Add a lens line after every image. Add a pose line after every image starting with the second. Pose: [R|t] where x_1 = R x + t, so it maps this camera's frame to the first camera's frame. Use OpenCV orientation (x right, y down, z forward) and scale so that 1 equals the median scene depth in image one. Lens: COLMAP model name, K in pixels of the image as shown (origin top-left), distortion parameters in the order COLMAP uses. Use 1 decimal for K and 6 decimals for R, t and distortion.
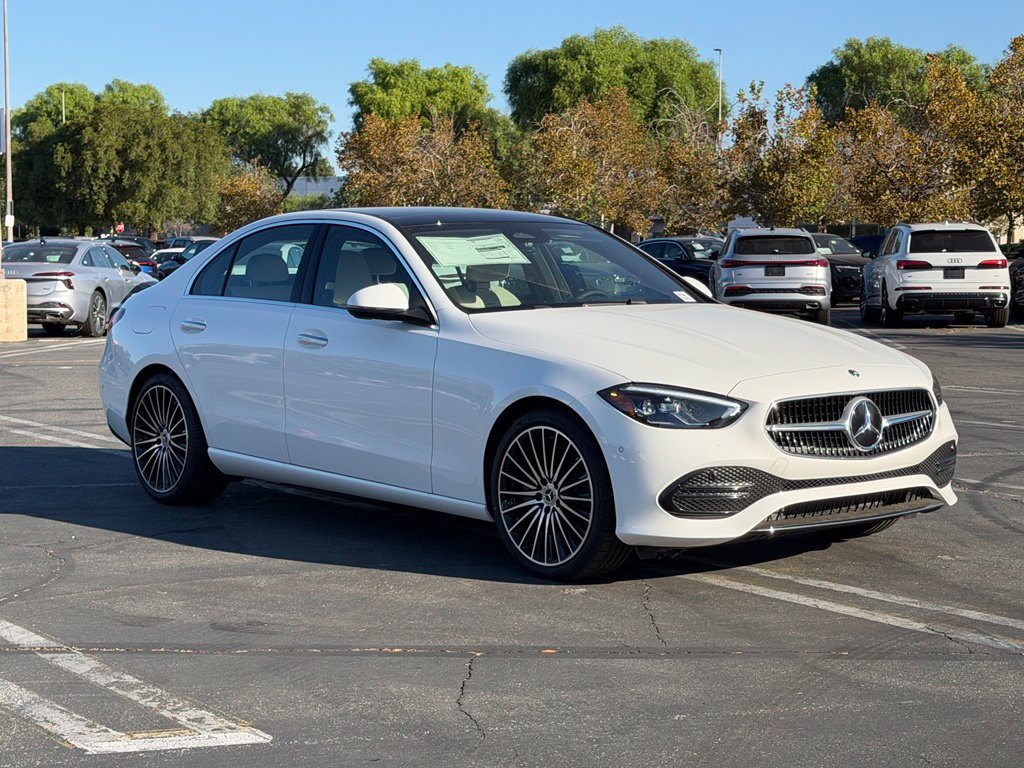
lens RADIAL K [[1803.1, 0, 516.6], [0, 1803.1, 394.0], [0, 0, 1]] dist [0.143684, 0.000000]
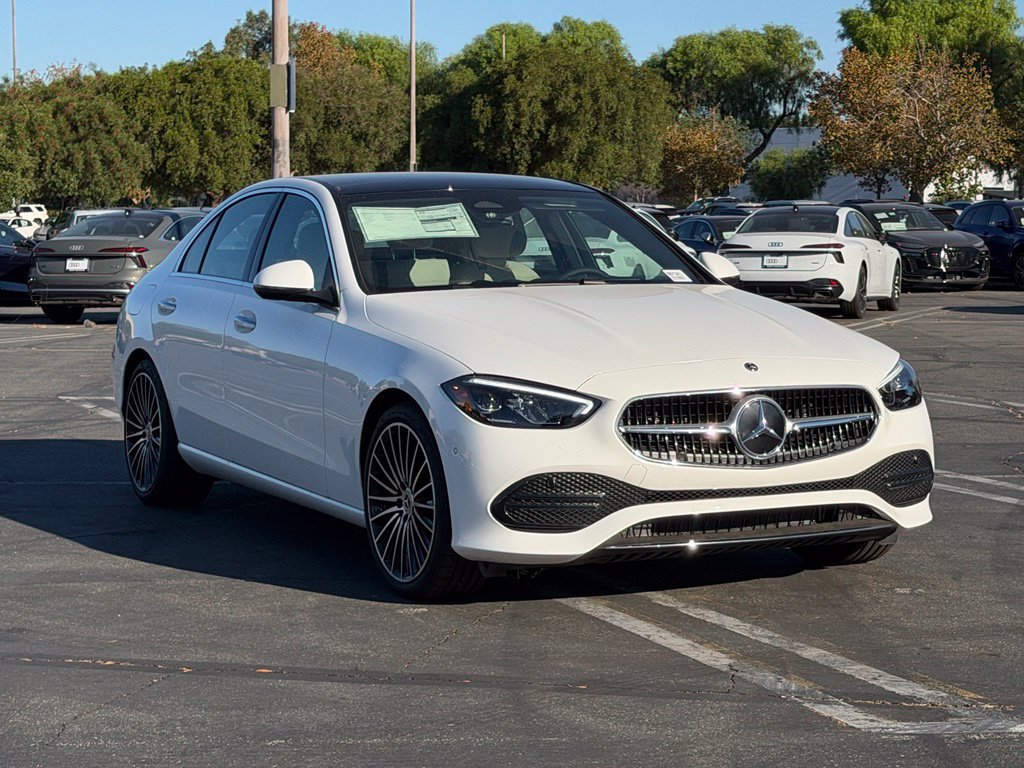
lens RADIAL K [[2204.1, 0, 513.4], [0, 2204.1, 380.9], [0, 0, 1]] dist [0.117835, 0.000000]
pose [[0.970872, 0.014254, -0.239175, 0.293862], [-0.015522, 0.999874, -0.003419, 0.000181], [0.239096, 0.007032, 0.970970, -0.026927]]
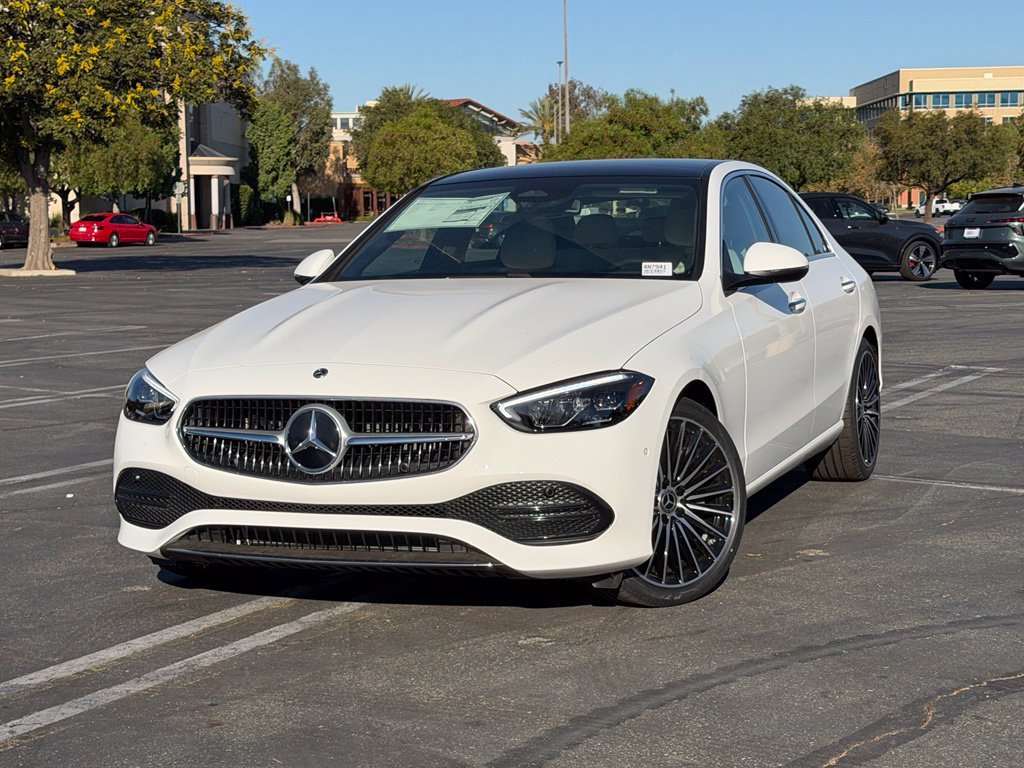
lens RADIAL K [[1803.1, 0, 542.7], [0, 1803.1, 458.1], [0, 0, 1]] dist [0.143684, 0.000000]
pose [[0.515680, 0.103656, -0.850488, 0.811601], [-0.046891, 0.994581, 0.092786, -0.046848], [0.855497, -0.007968, 0.517746, 0.613889]]
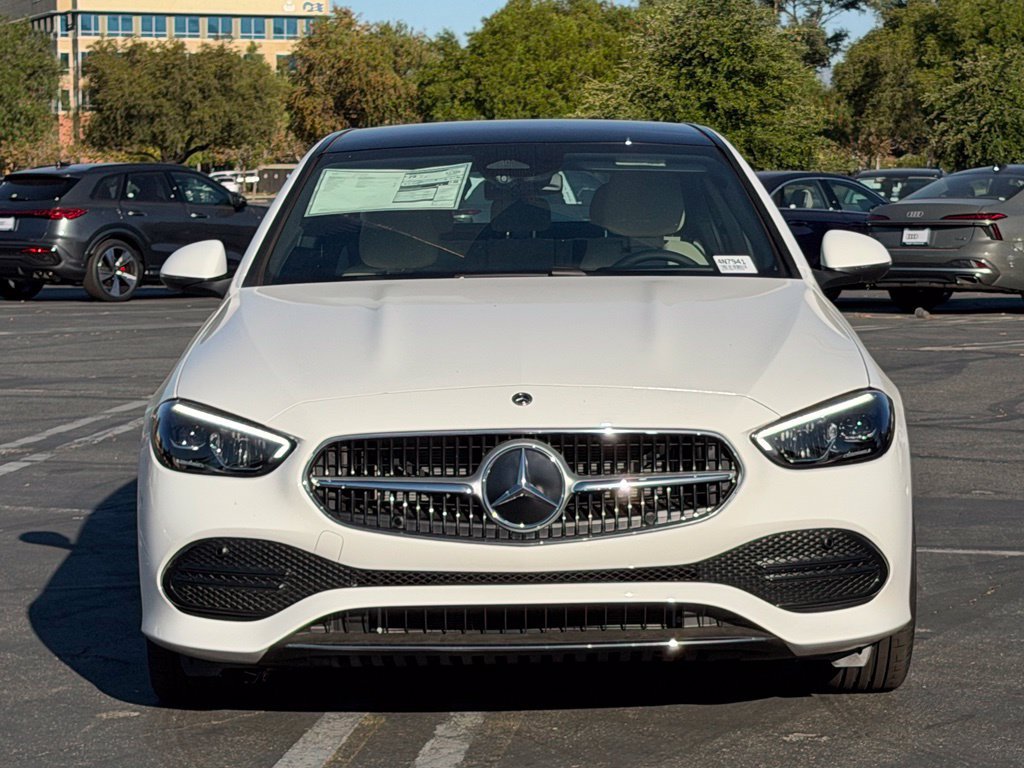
lens RADIAL K [[2879.0, 0, 573.9], [0, 2879.0, 445.4], [0, 0, 1]] dist [-0.052865, 0.000000]
pose [[0.785727, 0.049593, -0.616582, 0.702546], [-0.039532, 0.998769, 0.029955, -0.022741], [0.617309, 0.000838, 0.786720, 0.246632]]
